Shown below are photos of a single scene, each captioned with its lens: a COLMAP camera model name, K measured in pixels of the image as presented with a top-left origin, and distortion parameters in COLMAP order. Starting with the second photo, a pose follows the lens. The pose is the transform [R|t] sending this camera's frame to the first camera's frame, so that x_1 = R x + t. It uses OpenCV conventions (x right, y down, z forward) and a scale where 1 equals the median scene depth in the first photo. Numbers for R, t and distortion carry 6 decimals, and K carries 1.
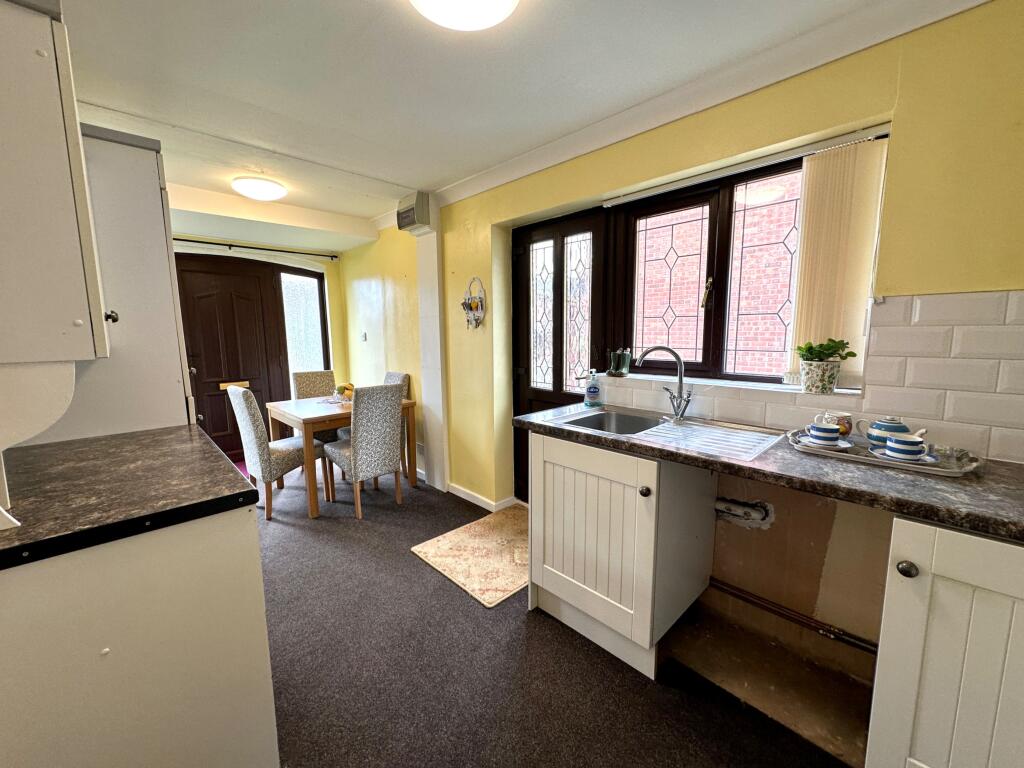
lens RADIAL K [[410.6, 0, 512.0], [0, 410.6, 384.0], [0, 0, 1]] dist [-0.001275, -0.000172]
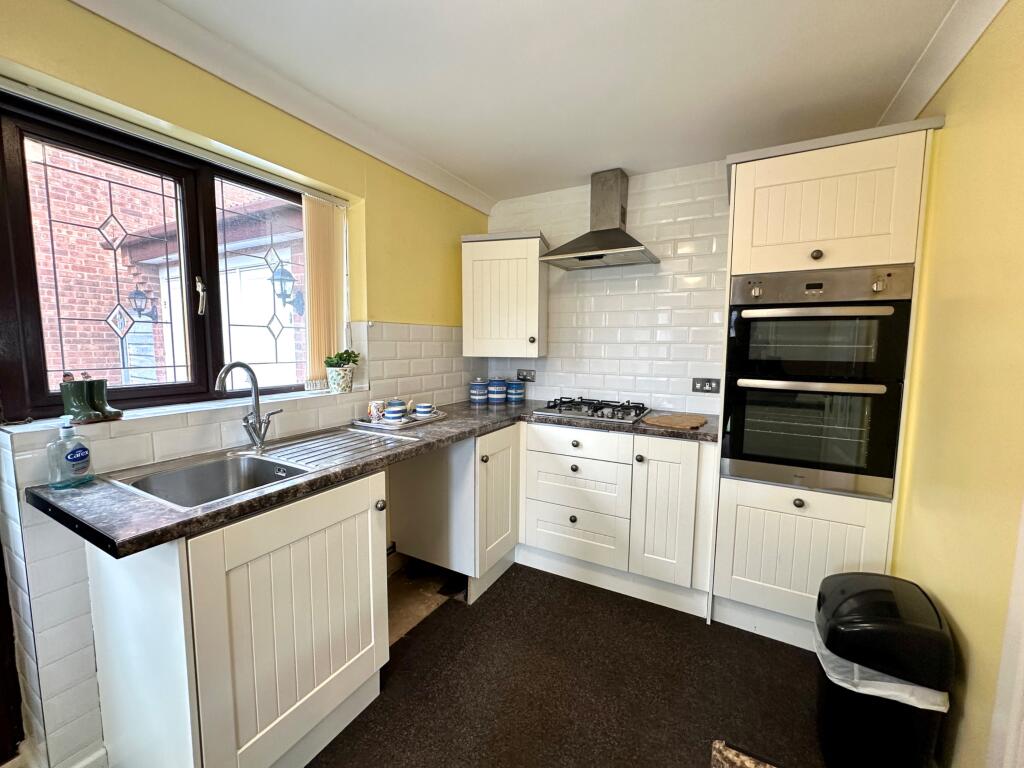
lens RADIAL K [[410.6, 0, 512.0], [0, 410.6, 384.0], [0, 0, 1]] dist [-0.001275, -0.000172]
pose [[-0.300378, -0.090181, 0.949547, -0.534665], [0.116051, 0.984669, 0.130228, -0.091983], [-0.946734, 0.149314, -0.285307, 0.729244]]
